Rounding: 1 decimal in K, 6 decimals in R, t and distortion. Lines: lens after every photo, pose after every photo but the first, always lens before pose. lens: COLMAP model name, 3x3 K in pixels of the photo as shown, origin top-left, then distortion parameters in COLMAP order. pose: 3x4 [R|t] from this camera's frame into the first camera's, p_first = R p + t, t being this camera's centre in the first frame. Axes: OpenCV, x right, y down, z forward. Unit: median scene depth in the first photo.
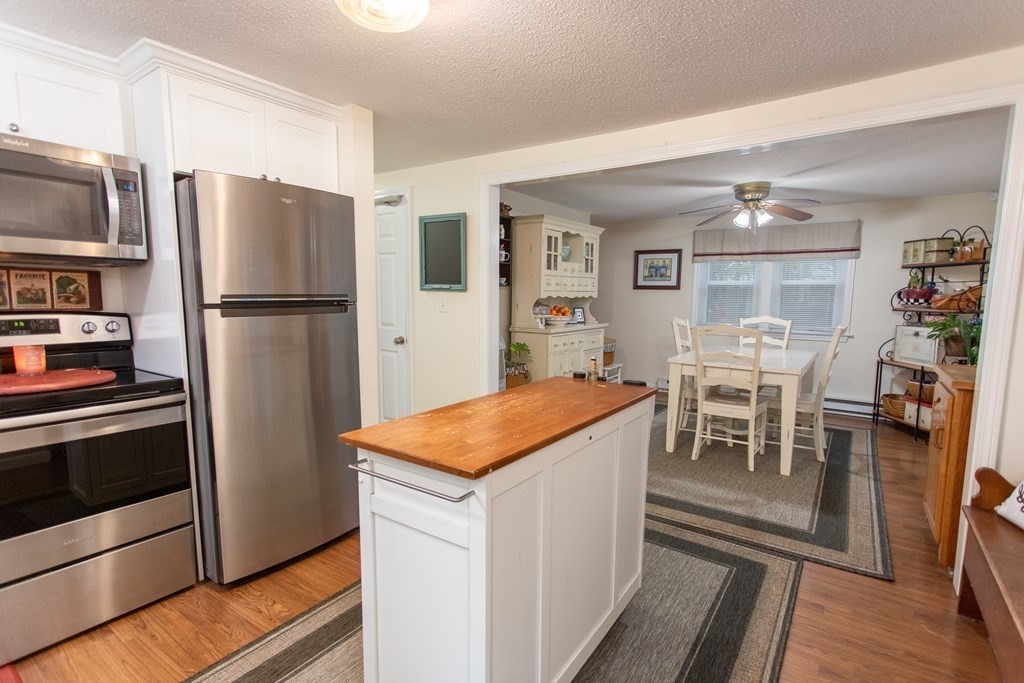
lens RADIAL K [[493.9, 0, 502.8], [0, 493.9, 349.5], [0, 0, 1]] dist [0.003674, 0.001427]
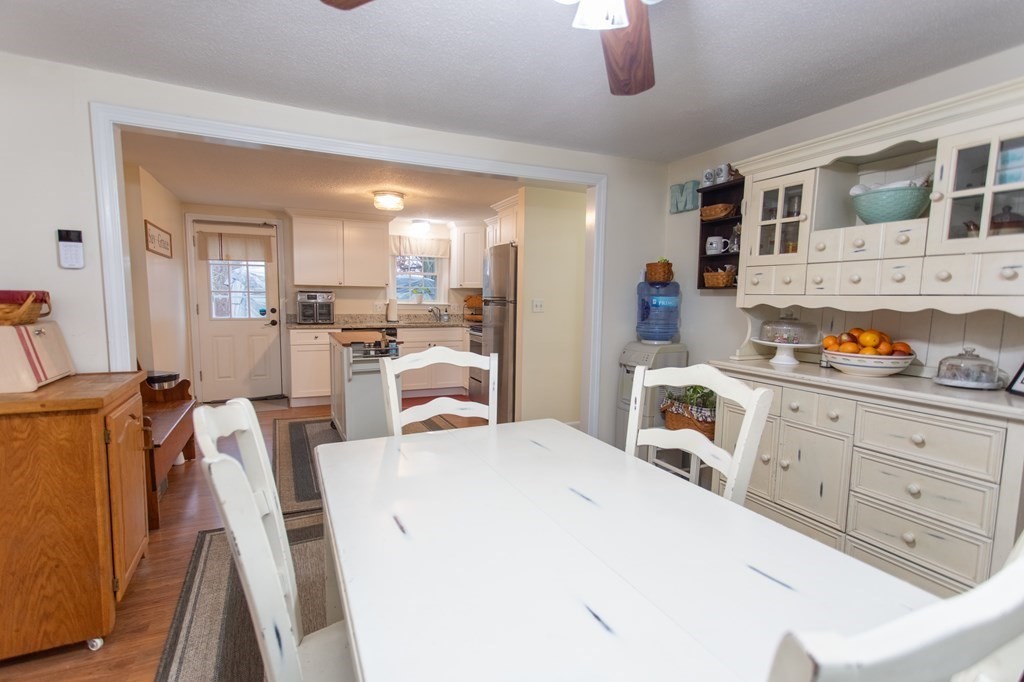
lens RADIAL K [[493.9, 0, 515.9], [0, 493.9, 339.7], [0, 0, 1]] dist [0.003674, 0.001427]
pose [[-0.478417, 0.065126, -0.875715, 0.900971], [-0.115770, 0.983864, 0.136416, -0.147914], [0.870468, 0.166645, -0.463157, 1.338241]]
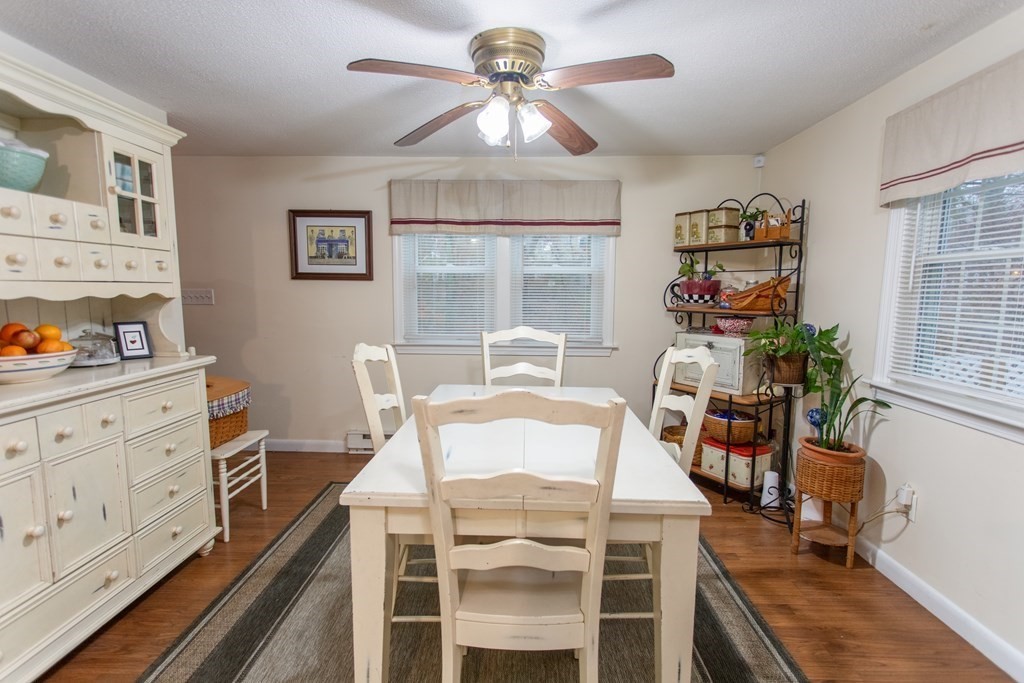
lens RADIAL K [[493.9, 0, 516.1], [0, 493.9, 350.6], [0, 0, 1]] dist [0.003674, 0.001427]
pose [[0.818445, -0.074754, 0.569701, 0.282460], [0.065523, 0.997175, 0.036714, -0.086939], [-0.570837, 0.007280, 0.821031, 0.758245]]
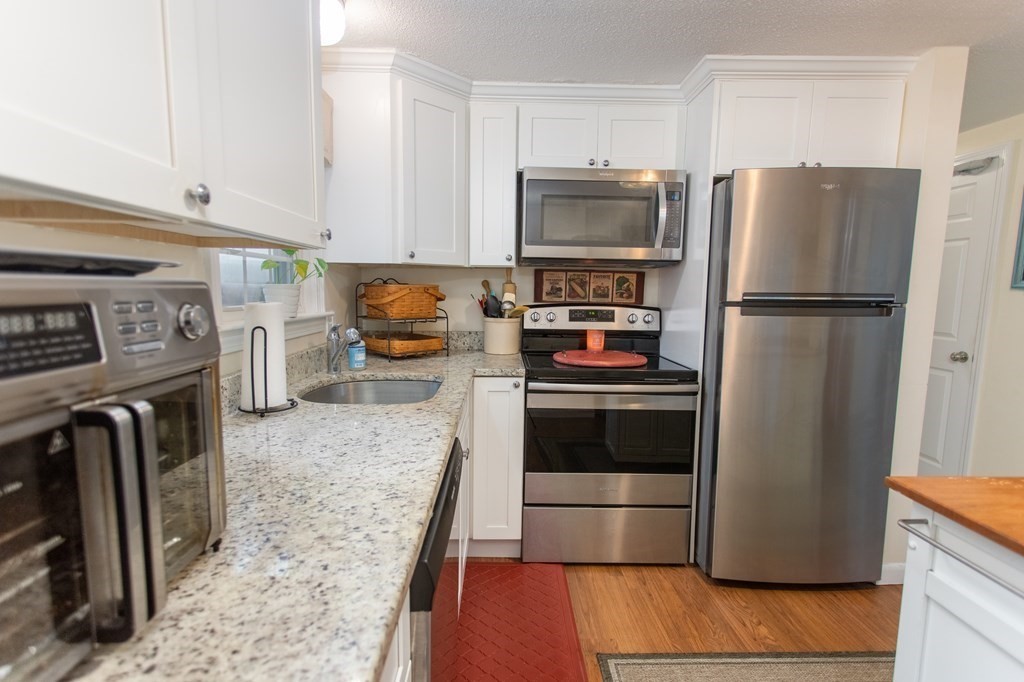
lens RADIAL K [[493.9, 0, 511.4], [0, 493.9, 344.2], [0, 0, 1]] dist [0.003674, 0.001427]
pose [[0.603491, 0.094432, -0.791759, -0.032305], [-0.098775, 0.994168, 0.043286, -0.002905], [0.791229, 0.052083, 0.609299, 0.019797]]
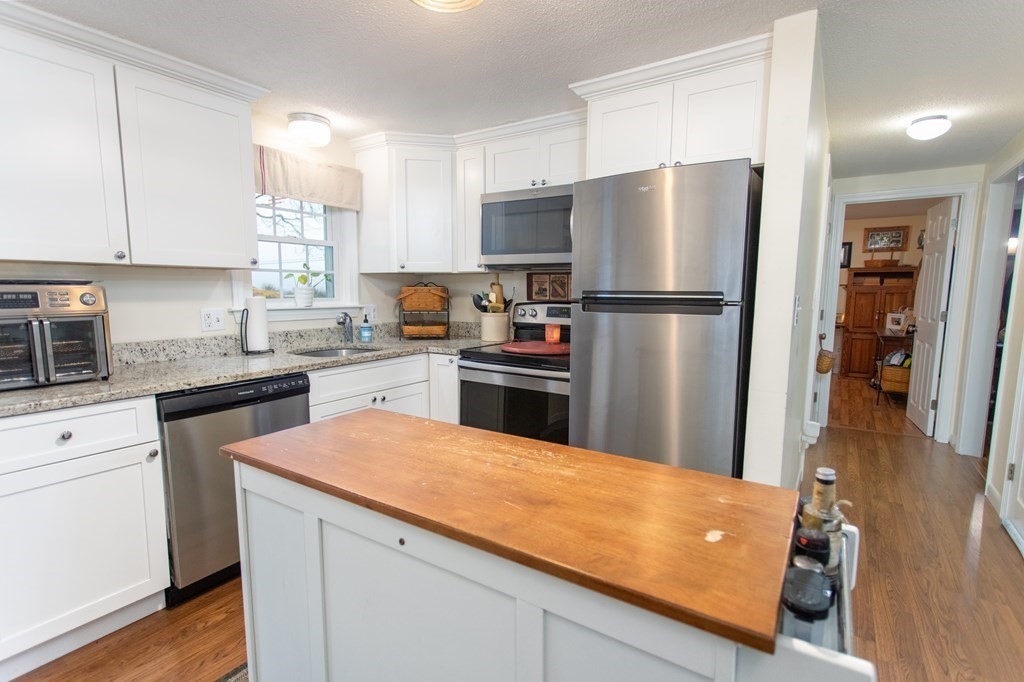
lens RADIAL K [[493.9, 0, 510.0], [0, 493.9, 346.1], [0, 0, 1]] dist [0.003674, 0.001427]
pose [[0.041528, 0.113530, -0.992666, 0.306111], [-0.115214, 0.987440, 0.108113, -0.051071], [0.992472, 0.109880, 0.054087, 0.450326]]
